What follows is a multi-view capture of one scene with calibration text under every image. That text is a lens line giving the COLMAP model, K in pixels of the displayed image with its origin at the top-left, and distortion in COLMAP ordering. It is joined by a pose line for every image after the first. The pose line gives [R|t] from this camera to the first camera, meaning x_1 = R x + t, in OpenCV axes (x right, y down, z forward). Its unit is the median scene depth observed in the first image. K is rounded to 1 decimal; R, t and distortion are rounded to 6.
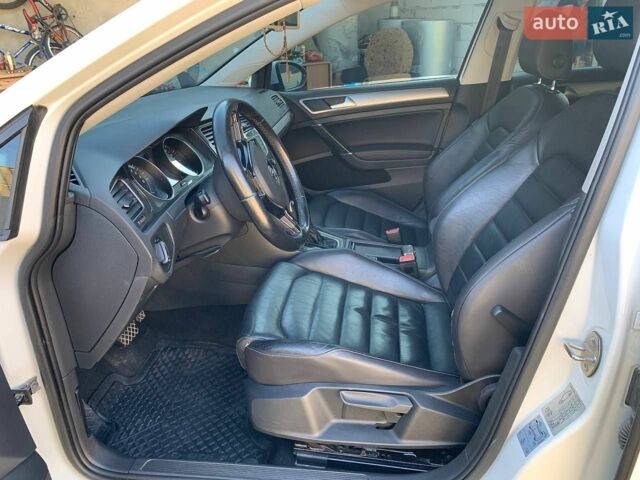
lens RADIAL K [[493.7, 0, 320.9], [0, 493.7, 238.6], [0, 0, 1]] dist [0.008252, -0.016537]
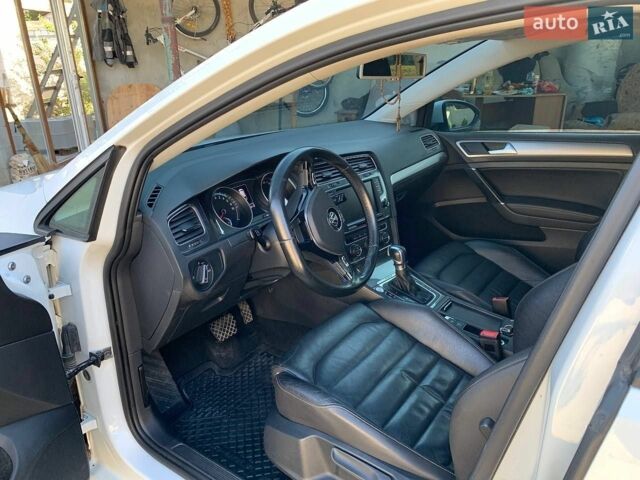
lens RADIAL K [[493.7, 0, 318.4], [0, 493.7, 236.9], [0, 0, 1]] dist [0.008252, -0.016537]
pose [[0.876045, 0.184506, -0.445537, 0.252304], [-0.199950, 0.979725, 0.012570, -0.075878], [0.438823, 0.078073, 0.895175, 0.040828]]
